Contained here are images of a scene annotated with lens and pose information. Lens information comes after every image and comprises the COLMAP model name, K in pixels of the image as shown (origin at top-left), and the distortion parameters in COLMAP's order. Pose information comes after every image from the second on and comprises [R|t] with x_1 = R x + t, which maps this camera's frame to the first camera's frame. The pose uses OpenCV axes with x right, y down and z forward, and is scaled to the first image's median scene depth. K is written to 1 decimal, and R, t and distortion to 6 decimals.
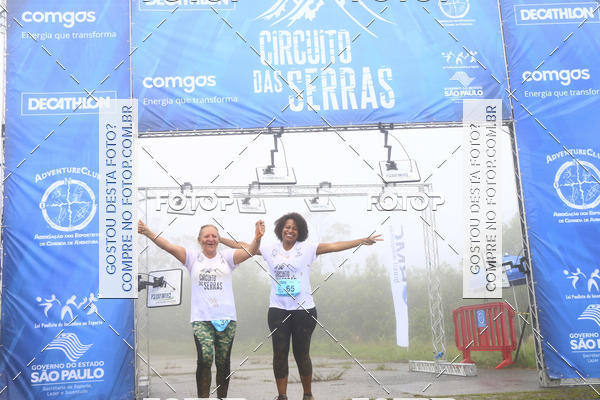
lens RADIAL K [[646.5, 0, 326.5], [0, 646.5, 186.1], [0, 0, 1]] dist [0.020155, 0.469607]
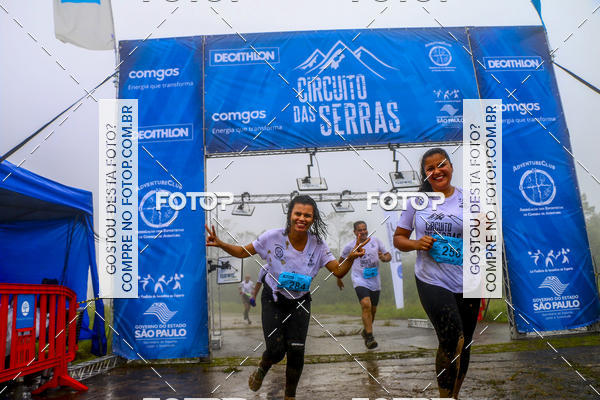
lens RADIAL K [[534.1, 0, 328.3], [0, 534.1, 212.7], [0, 0, 1]] dist [-0.107689, 0.145390]
pose [[0.998963, -0.015009, -0.042989, 0.002918], [0.016890, 0.998900, 0.043737, -0.004987], [0.042285, -0.044417, 0.998118, -0.100526]]
